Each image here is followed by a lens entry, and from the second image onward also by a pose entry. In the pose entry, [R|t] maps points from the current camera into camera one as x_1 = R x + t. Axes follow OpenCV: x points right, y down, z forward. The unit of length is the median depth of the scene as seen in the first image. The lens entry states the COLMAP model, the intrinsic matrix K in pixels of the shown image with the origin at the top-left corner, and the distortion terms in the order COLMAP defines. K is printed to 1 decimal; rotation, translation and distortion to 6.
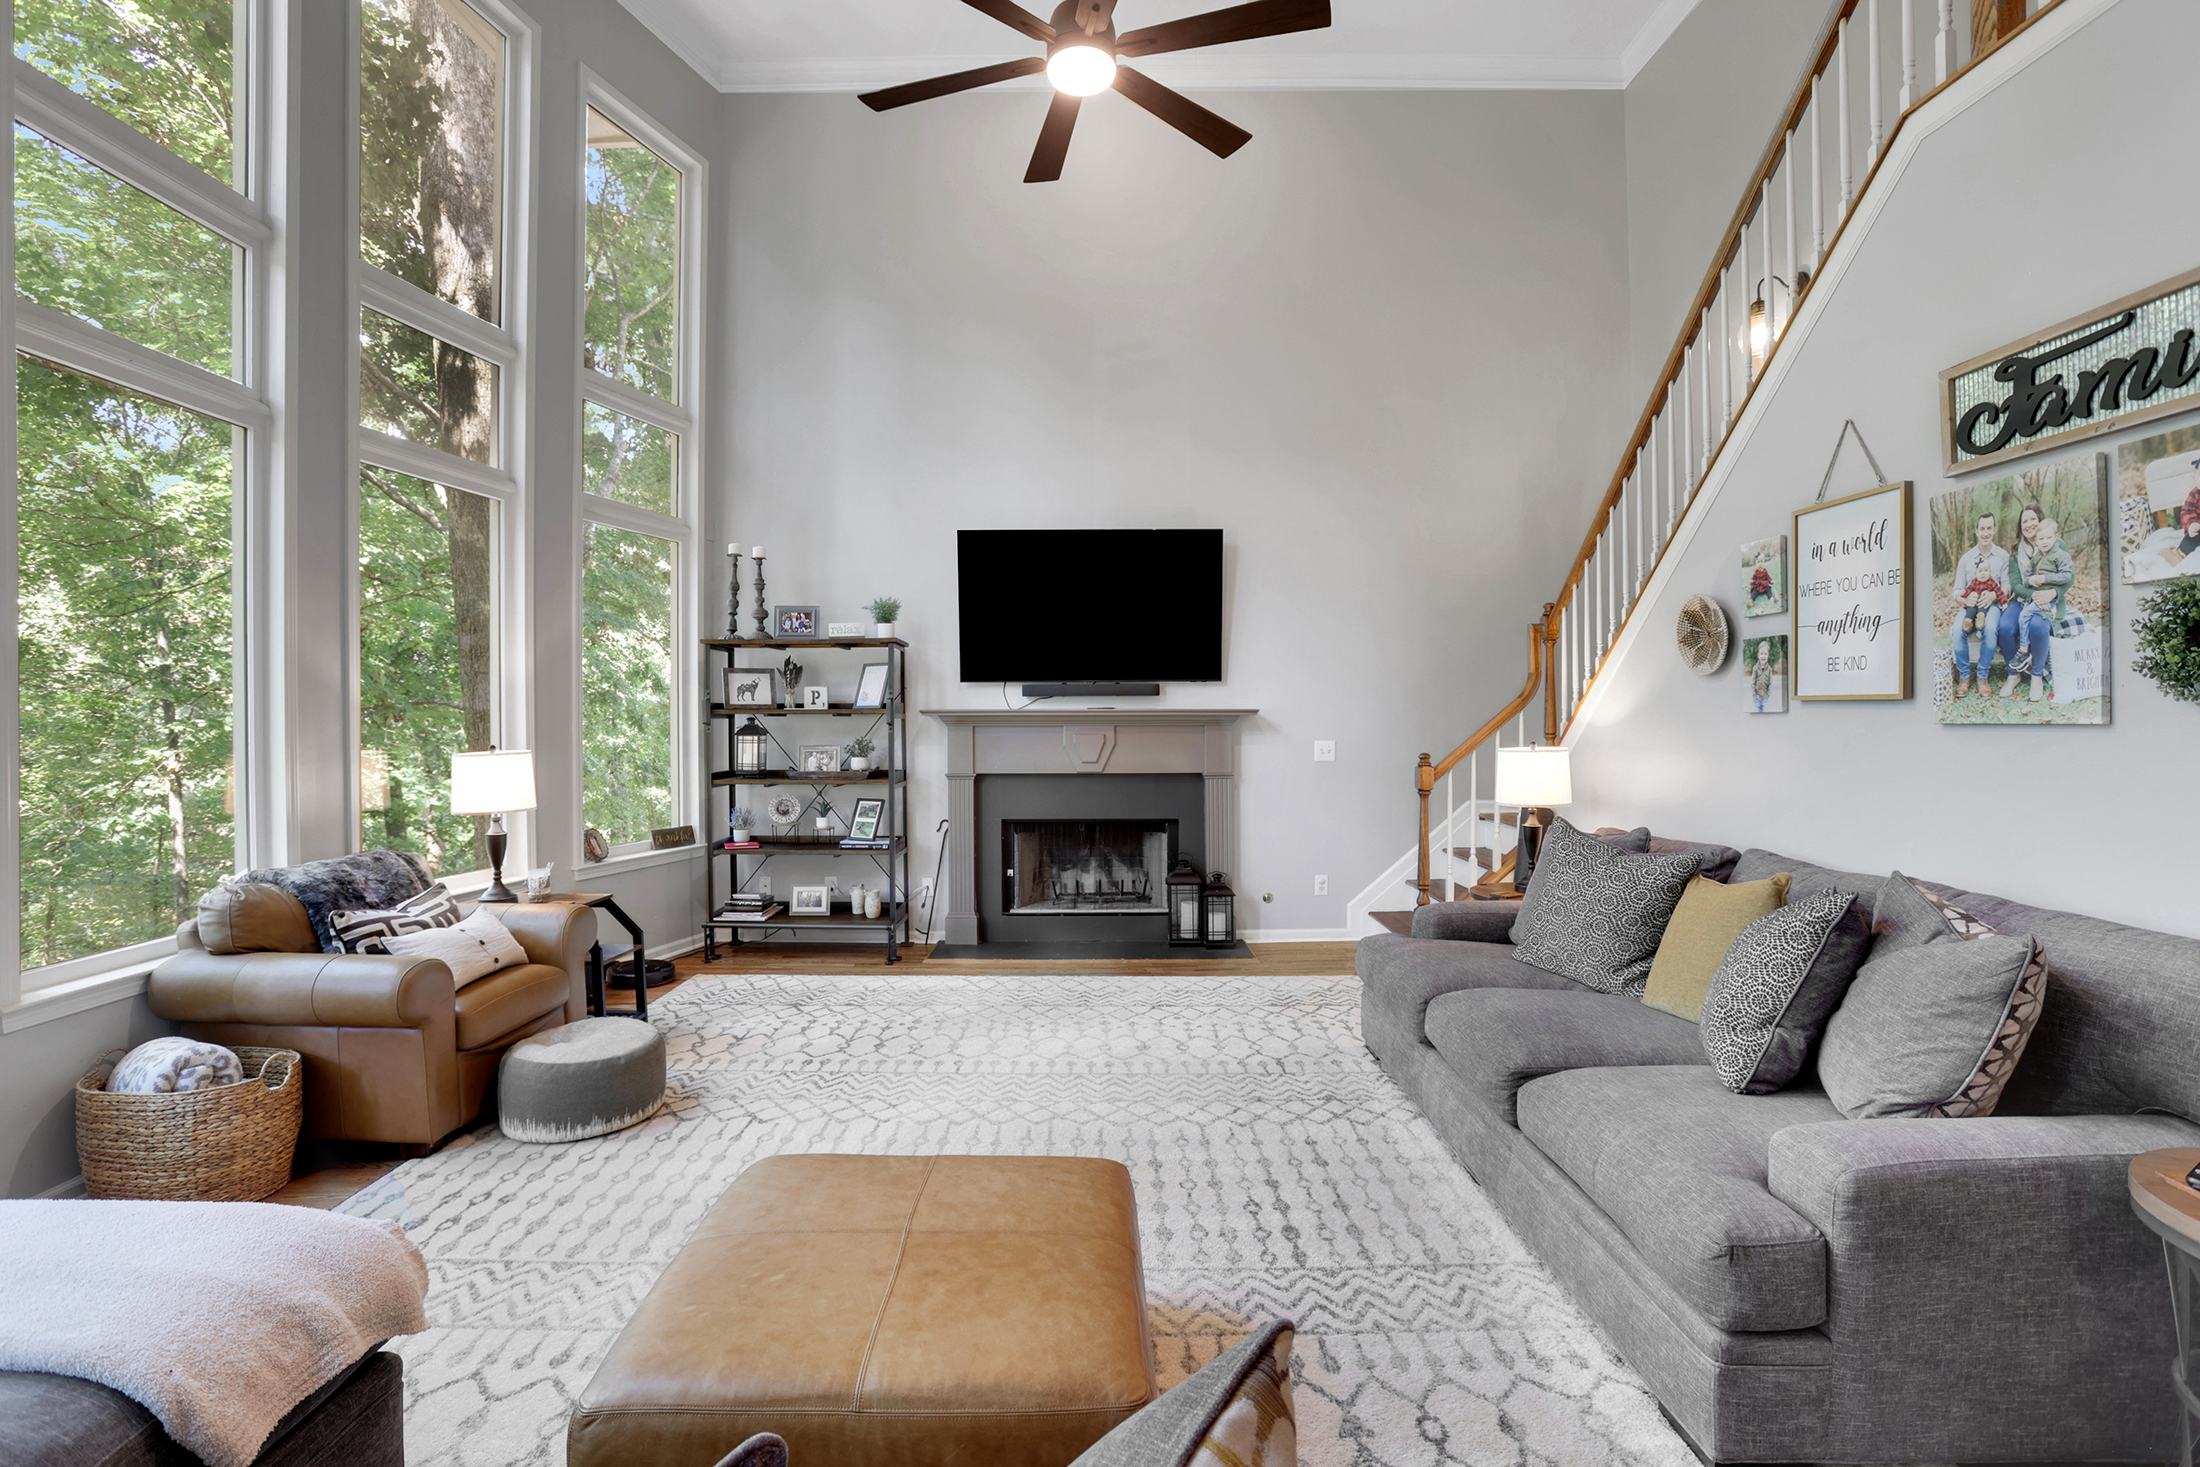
lens RADIAL K [[1018.1, 0, 1077.5], [0, 1018.1, 737.7], [0, 0, 1]] dist [-0.058338, 0.013978]
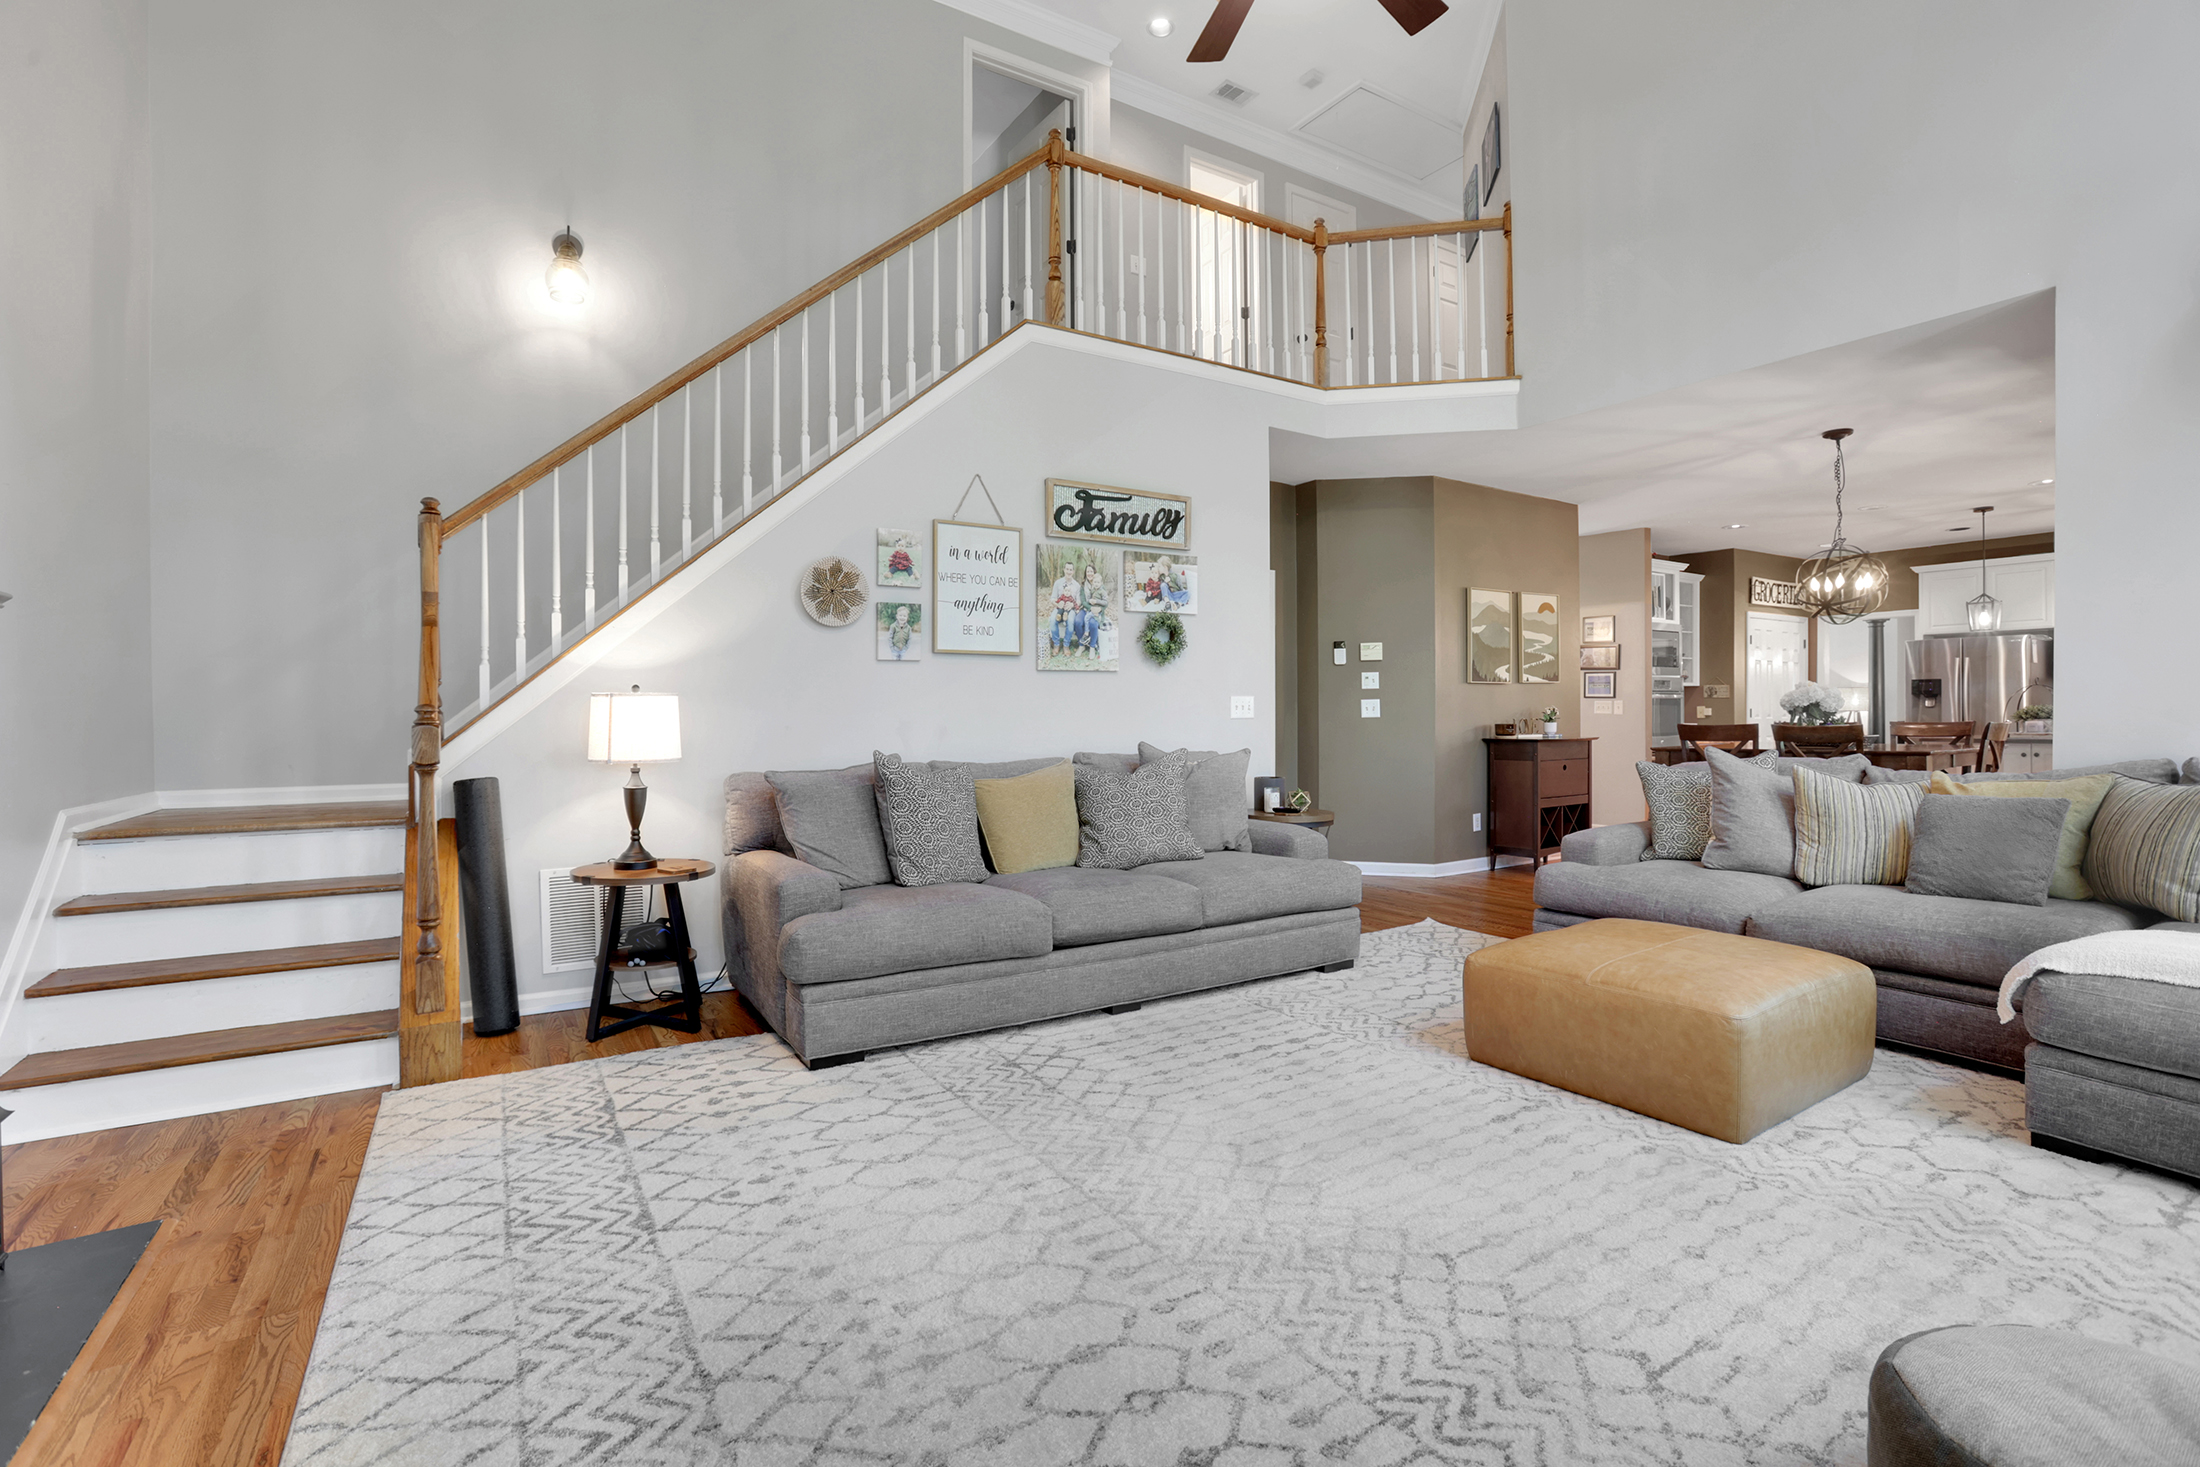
lens RADIAL K [[1018.1, 0, 1113.8], [0, 1018.1, 724.2], [0, 0, 1]] dist [-0.058338, 0.013978]
pose [[-0.554674, -0.001225, 0.832067, -0.390908], [0.025357, 0.999510, 0.018375, 0.028336], [-0.831681, 0.031291, -0.554371, 1.001135]]
